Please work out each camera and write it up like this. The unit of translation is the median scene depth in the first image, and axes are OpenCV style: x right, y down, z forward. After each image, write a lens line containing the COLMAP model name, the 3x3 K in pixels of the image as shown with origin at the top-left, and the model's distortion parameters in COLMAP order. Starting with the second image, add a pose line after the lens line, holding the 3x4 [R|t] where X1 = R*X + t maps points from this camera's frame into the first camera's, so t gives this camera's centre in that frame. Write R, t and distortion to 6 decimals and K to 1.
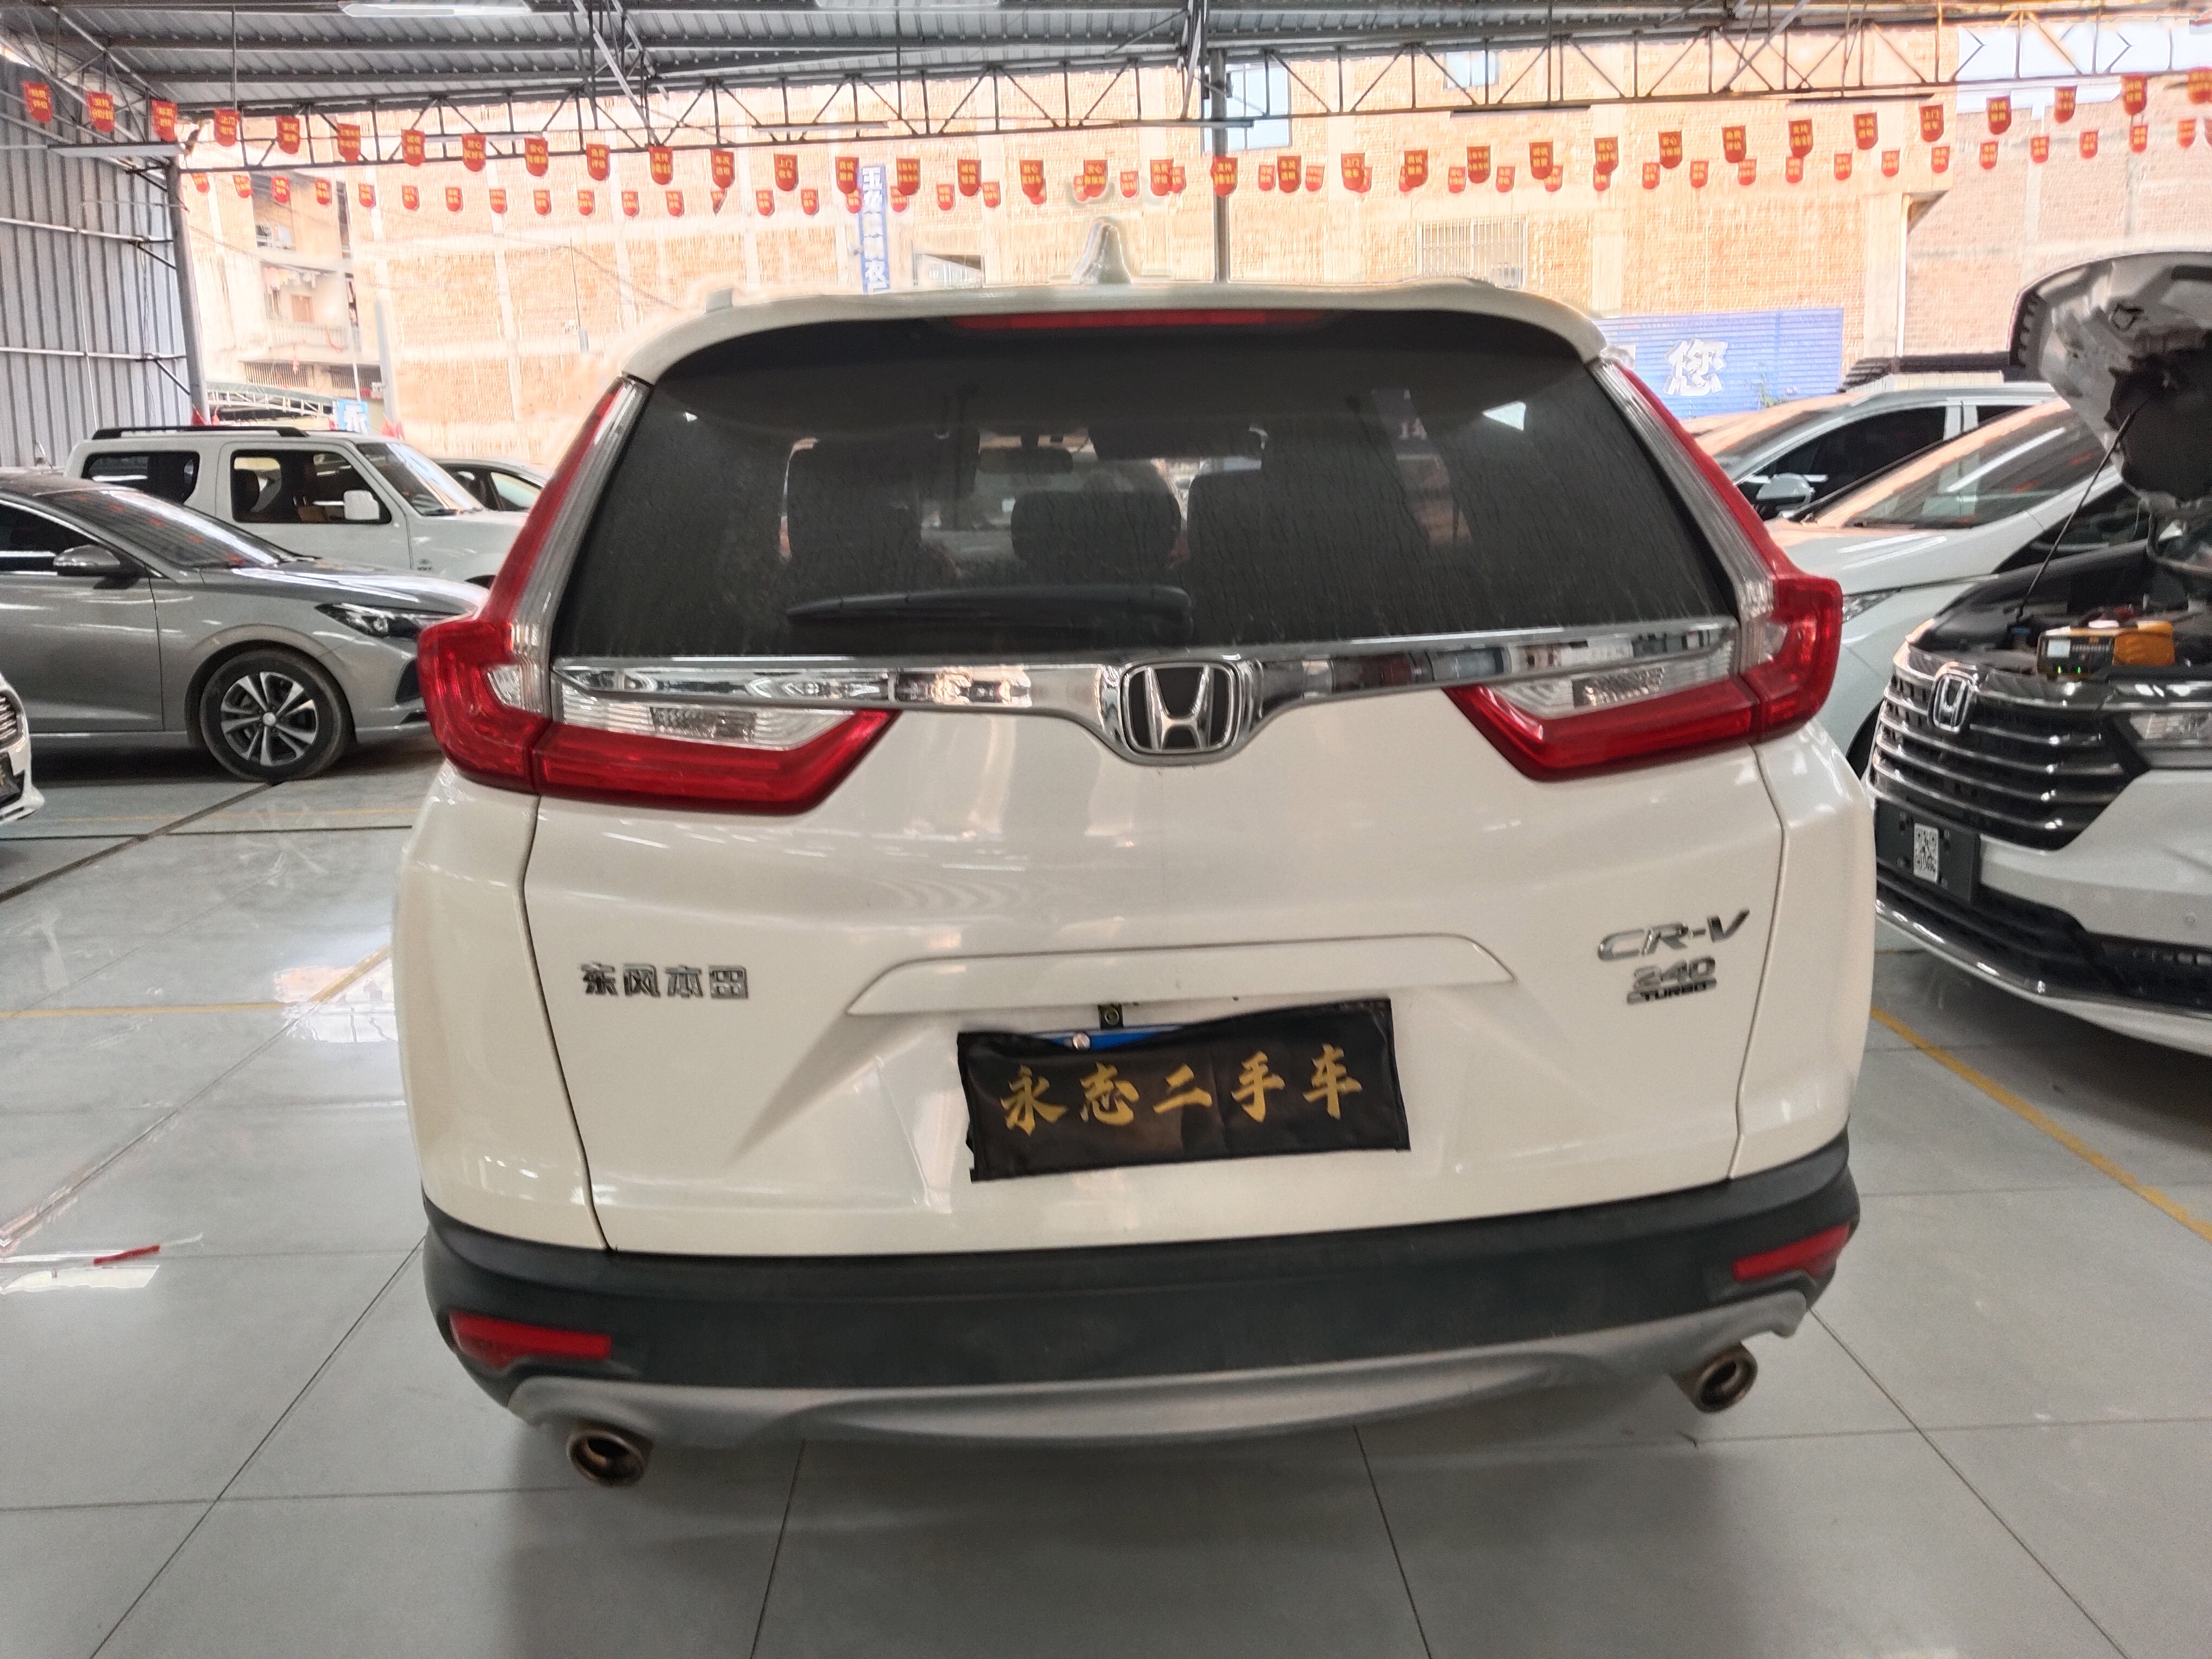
lens RADIAL K [[1717.7, 0, 1115.3], [0, 1717.7, 843.2], [0, 0, 1]] dist [0.039602, -0.030274]
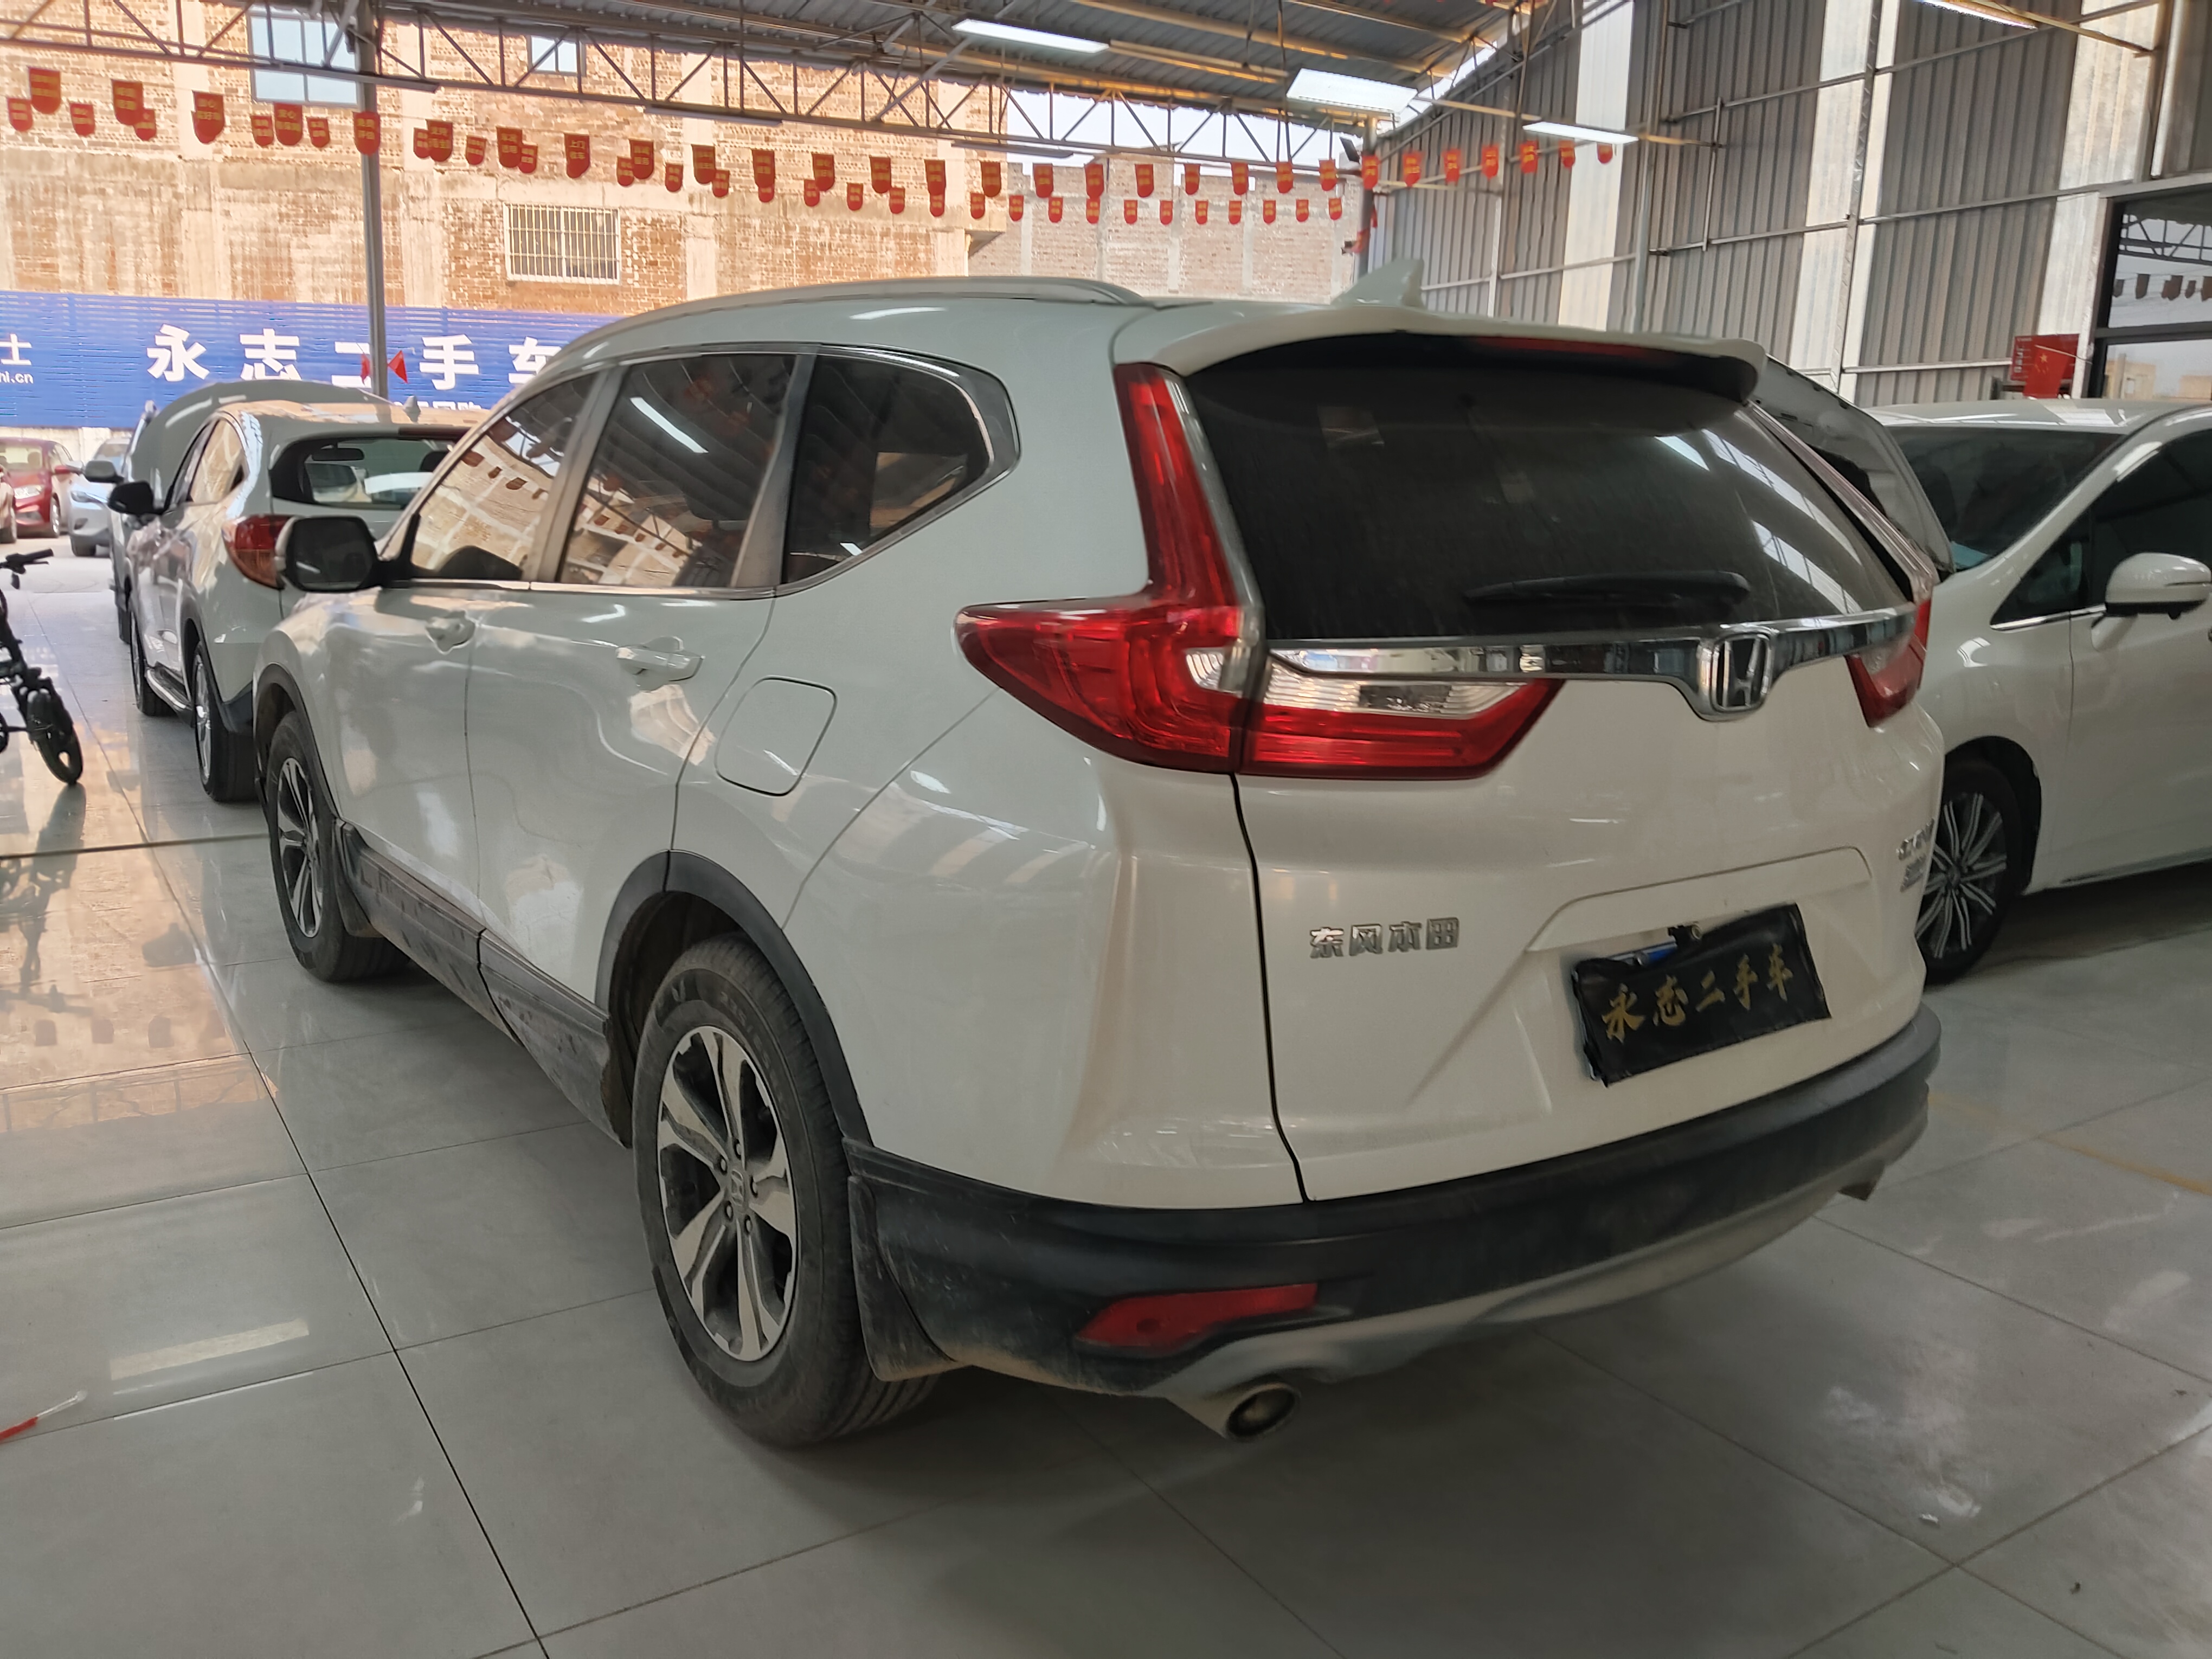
lens RADIAL K [[1717.7, 0, 1024.3], [0, 1717.7, 845.1], [0, 0, 1]] dist [0.039602, -0.030274]
pose [[0.874475, -0.066372, 0.480508, -0.115705], [0.064279, 0.997715, 0.020833, -0.001809], [-0.480793, 0.012669, 0.876743, 0.019897]]
